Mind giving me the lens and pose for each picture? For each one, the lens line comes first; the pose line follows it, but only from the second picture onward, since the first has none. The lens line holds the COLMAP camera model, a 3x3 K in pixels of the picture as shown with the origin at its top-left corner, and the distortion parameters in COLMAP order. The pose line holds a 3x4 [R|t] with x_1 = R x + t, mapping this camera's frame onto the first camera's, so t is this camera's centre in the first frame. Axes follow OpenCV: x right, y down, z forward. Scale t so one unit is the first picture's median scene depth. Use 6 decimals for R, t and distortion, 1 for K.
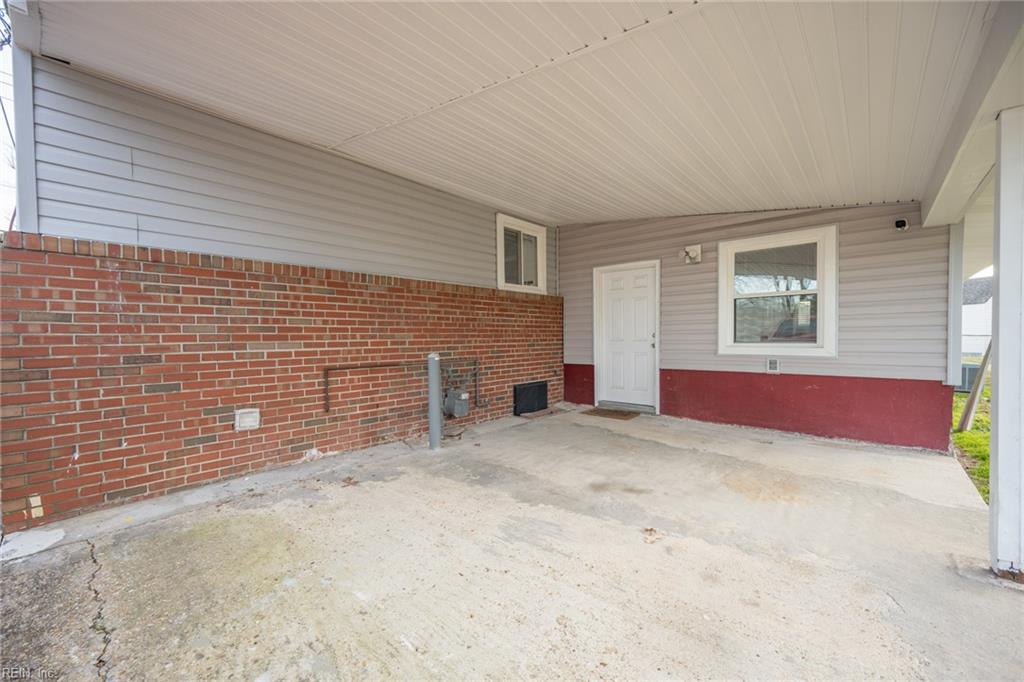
lens RADIAL K [[404.6, 0, 518.0], [0, 404.6, 346.1], [0, 0, 1]] dist [0.000600, 0.000005]
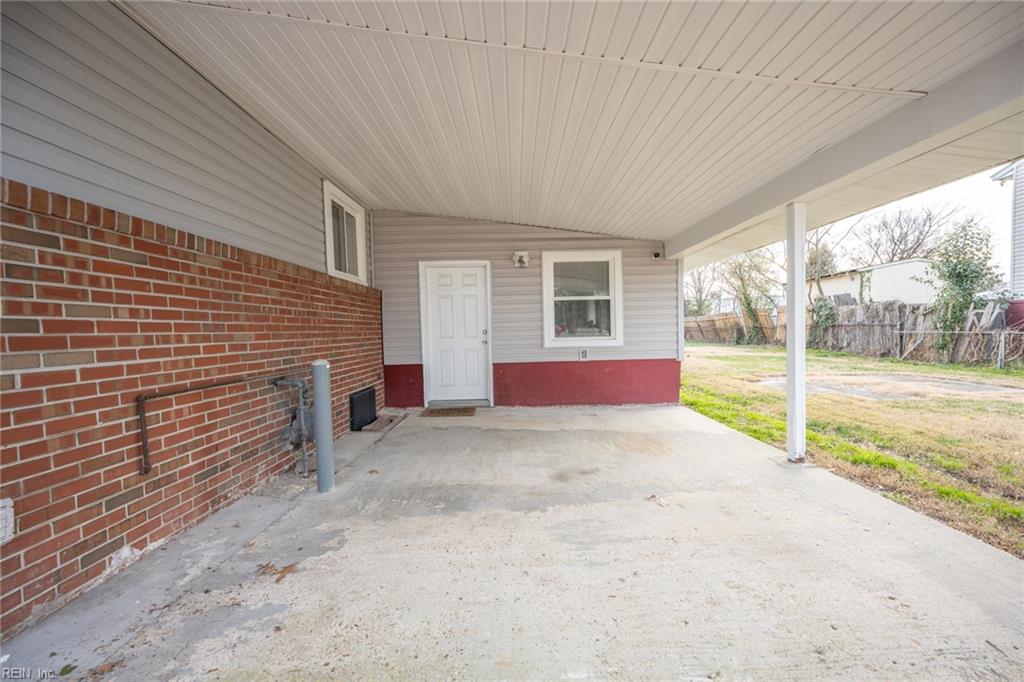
lens RADIAL K [[404.6, 0, 518.0], [0, 404.6, 346.1], [0, 0, 1]] dist [0.000600, 0.000005]
pose [[0.744848, -0.033793, 0.666378, -0.423320], [0.030811, 0.999393, 0.016242, -0.006597], [-0.666522, 0.008435, 0.745437, 0.223017]]
